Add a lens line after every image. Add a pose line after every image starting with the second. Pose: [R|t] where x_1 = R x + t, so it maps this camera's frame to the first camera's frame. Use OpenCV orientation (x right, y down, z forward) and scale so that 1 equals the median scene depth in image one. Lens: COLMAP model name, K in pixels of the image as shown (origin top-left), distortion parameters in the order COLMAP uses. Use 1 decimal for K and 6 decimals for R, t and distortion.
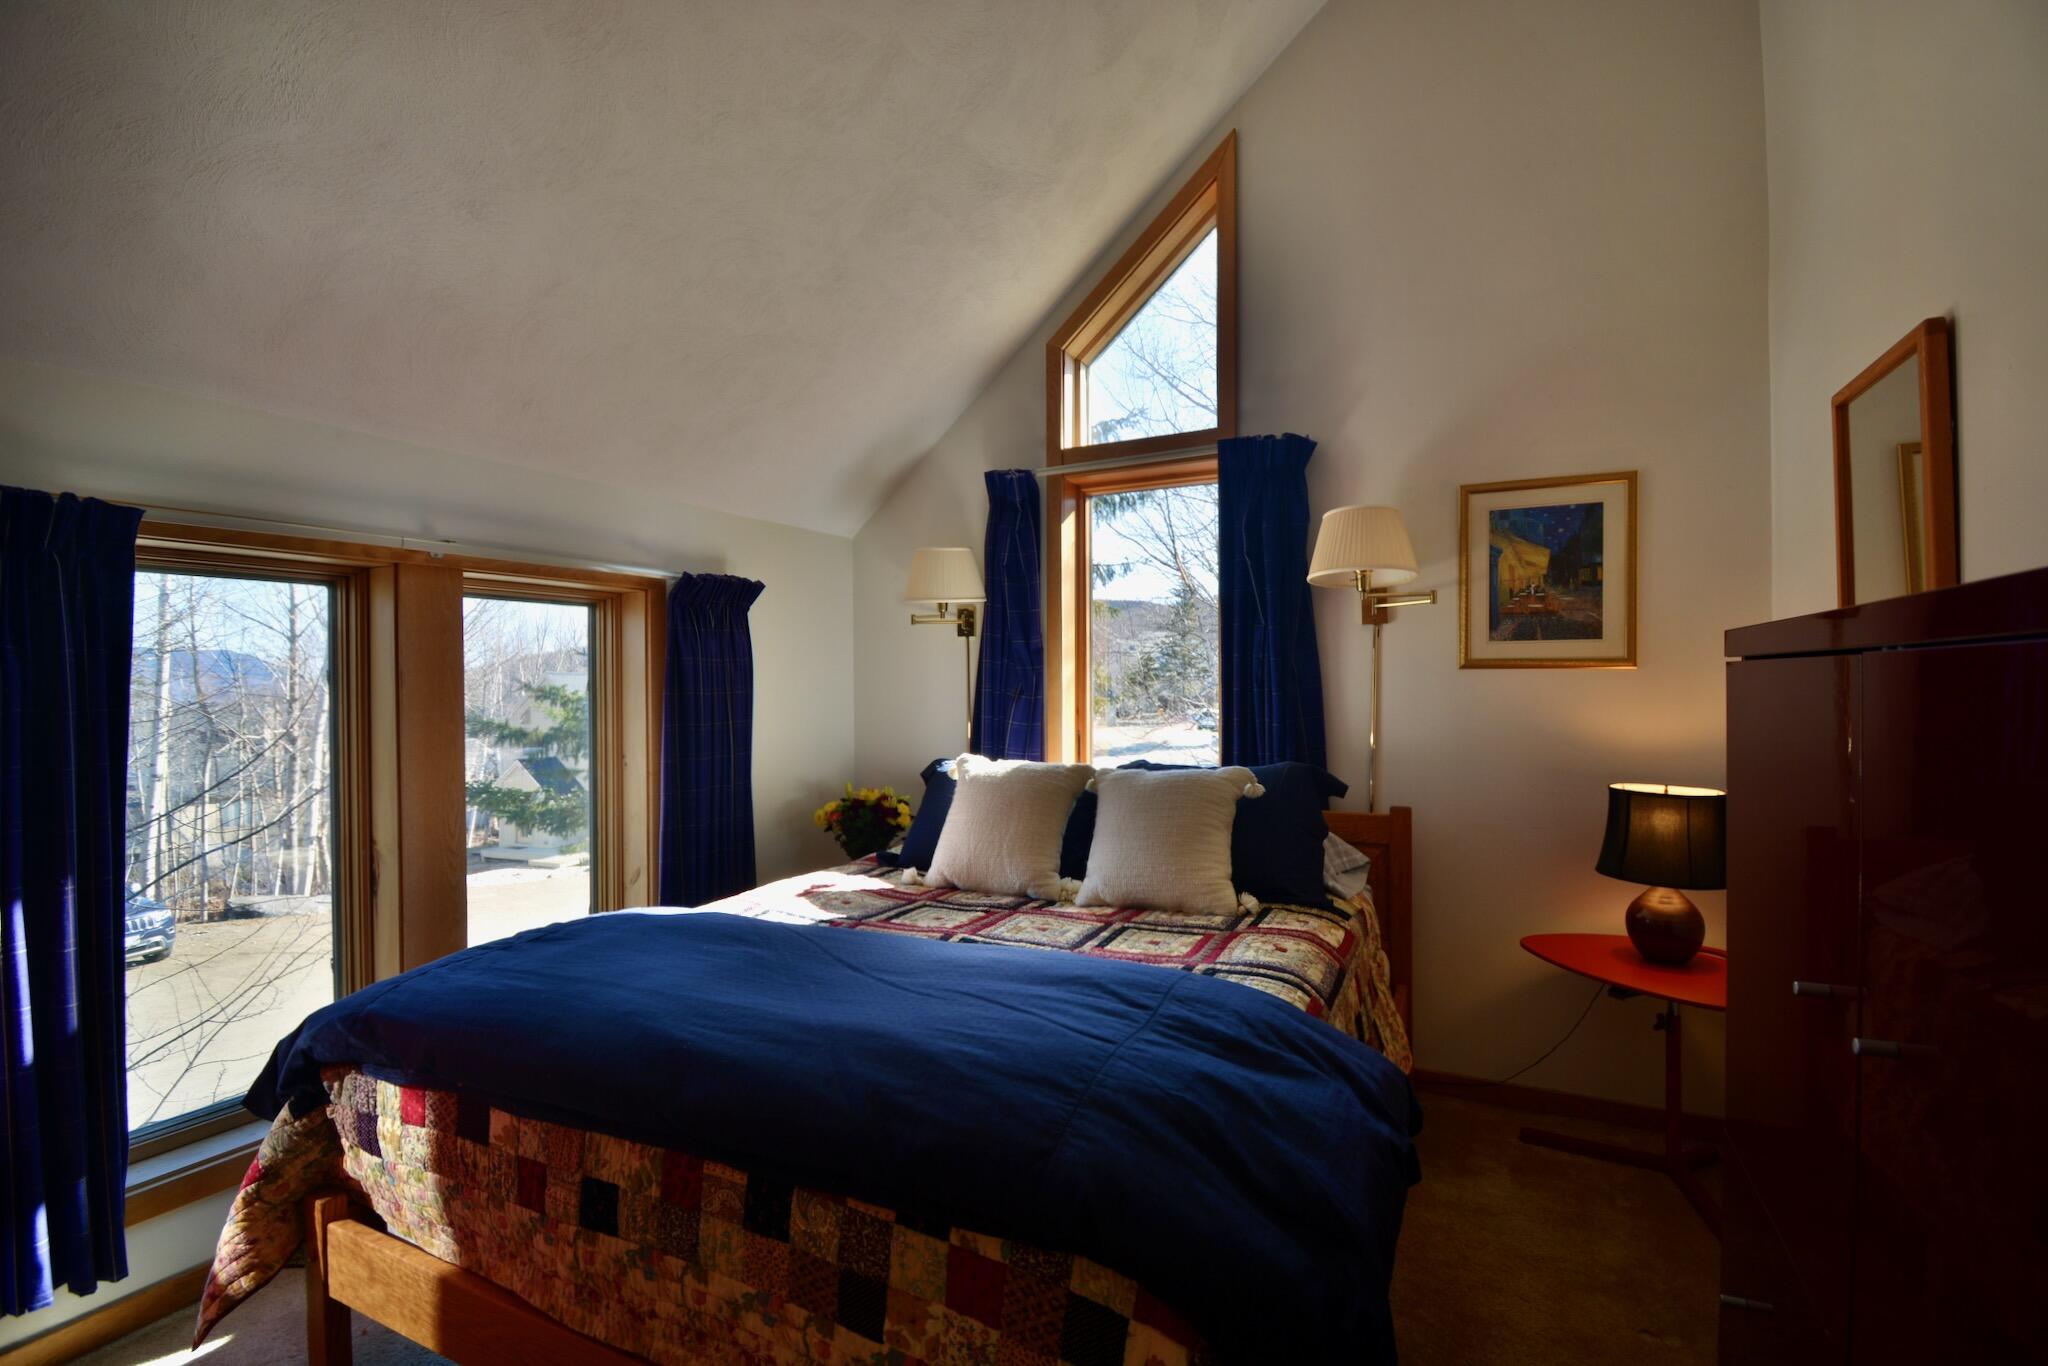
lens RADIAL K [[943.6, 0, 1012.4], [0, 943.6, 697.2], [0, 0, 1]] dist [0.042796, -0.040835]
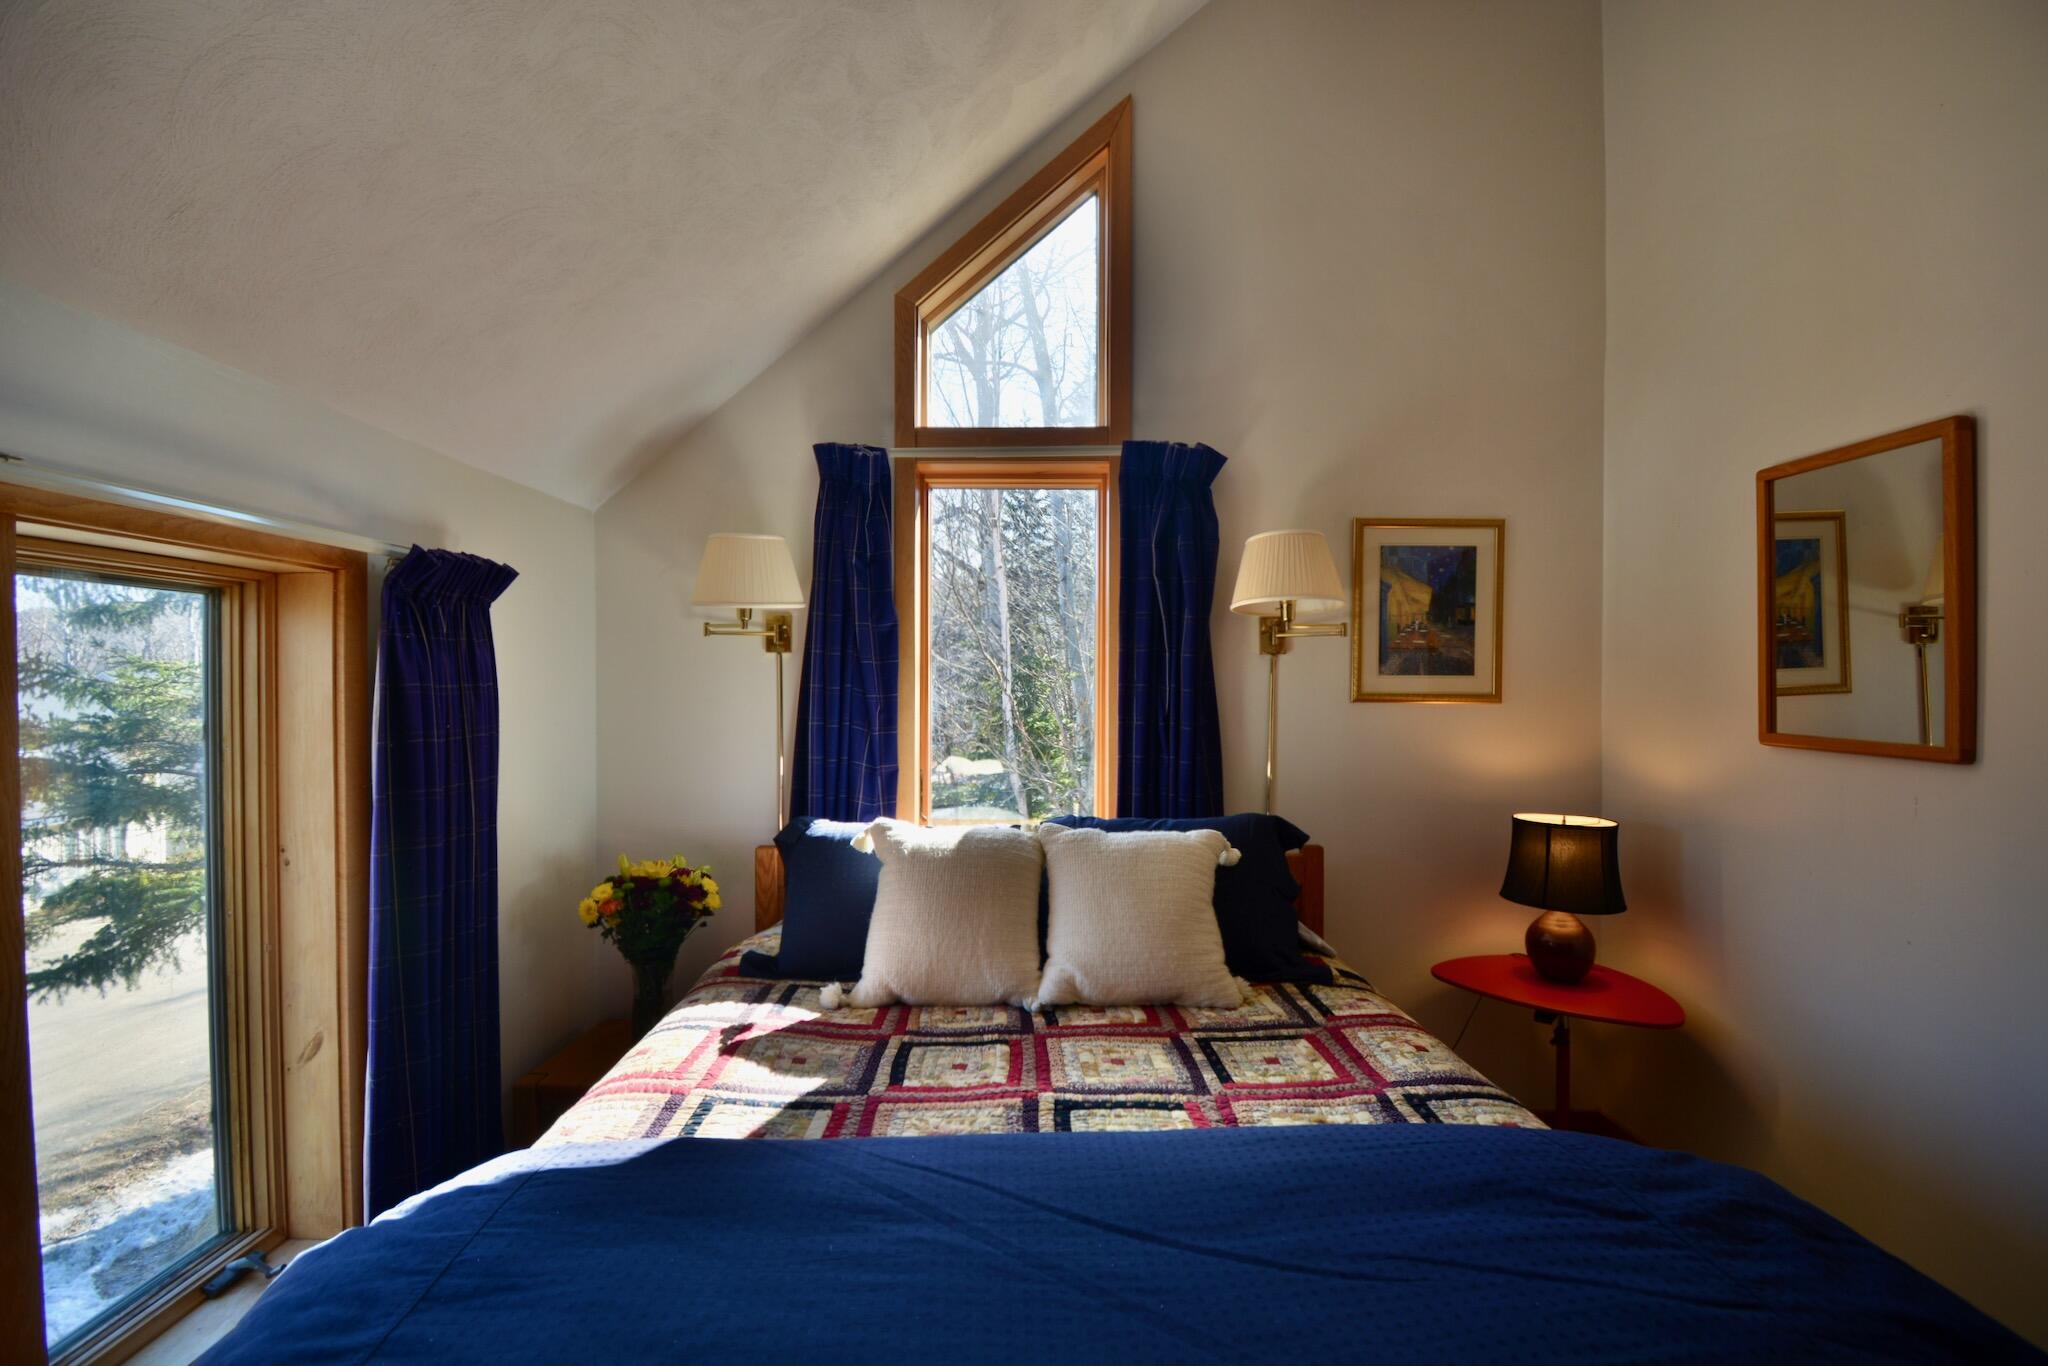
lens RADIAL K [[943.6, 0, 1012.4], [0, 943.6, 697.2], [0, 0, 1]] dist [0.042796, -0.040835]
pose [[0.886623, 0.000246, 0.462494, -0.303074], [0.000371, 0.999999, -0.001245, -0.033900], [-0.462494, 0.001275, 0.886622, 0.284743]]
